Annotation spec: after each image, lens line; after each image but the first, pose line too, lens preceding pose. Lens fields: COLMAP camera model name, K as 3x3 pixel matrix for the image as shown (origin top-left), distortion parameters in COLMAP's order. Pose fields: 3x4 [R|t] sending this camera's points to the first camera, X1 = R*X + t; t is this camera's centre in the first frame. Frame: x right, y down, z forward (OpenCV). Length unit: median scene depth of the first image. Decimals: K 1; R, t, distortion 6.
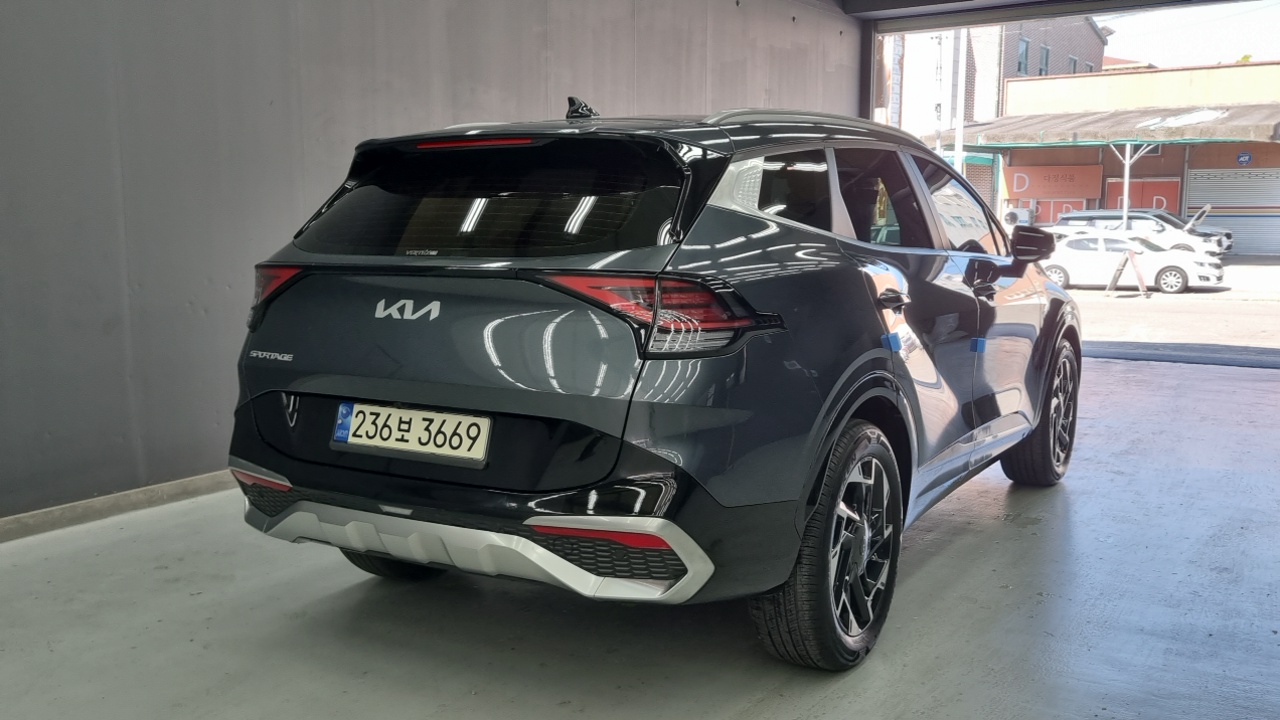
lens RADIAL K [[1011.5, 0, 640.0], [0, 1011.5, 360.0], [0, 0, 1]] dist [0.000350, 0.068202]
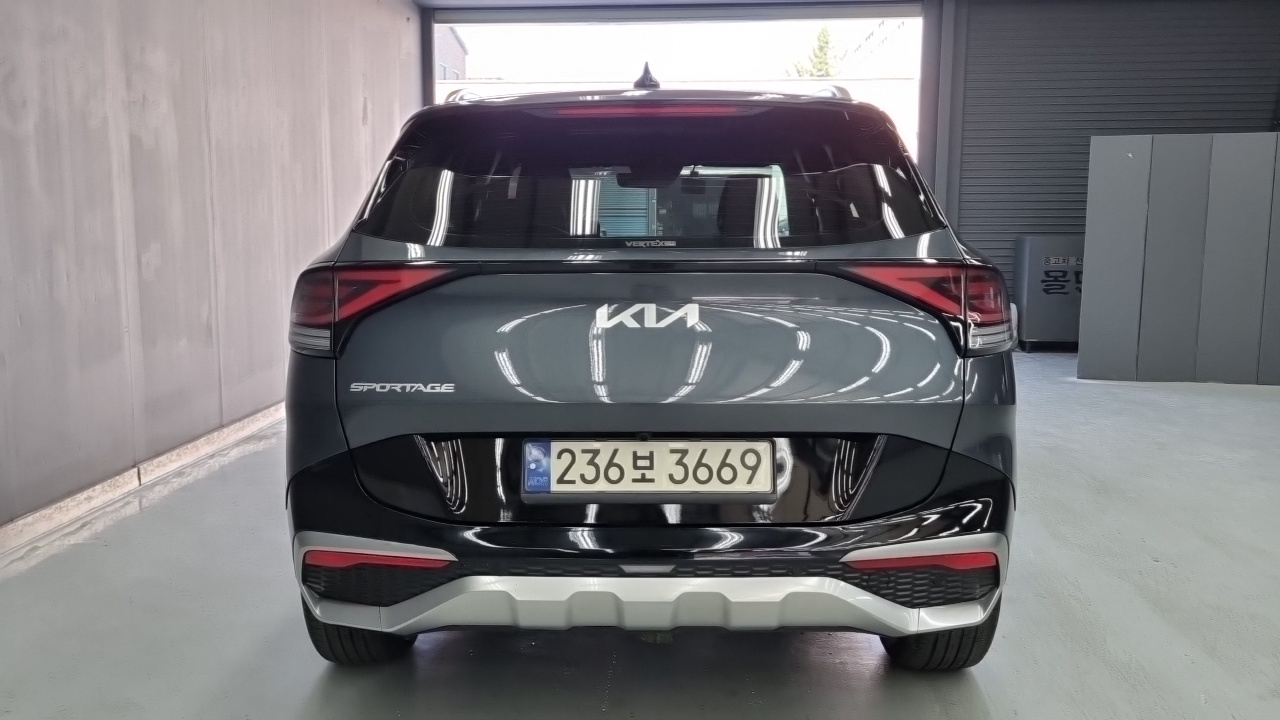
lens RADIAL K [[1011.5, 0, 640.0], [0, 1011.5, 360.0], [0, 0, 1]] dist [0.000350, 0.068202]
pose [[0.893885, -0.072294, 0.442429, -0.583001], [0.061631, 0.997358, 0.038452, -0.045881], [-0.444040, -0.007105, 0.895979, 0.289867]]
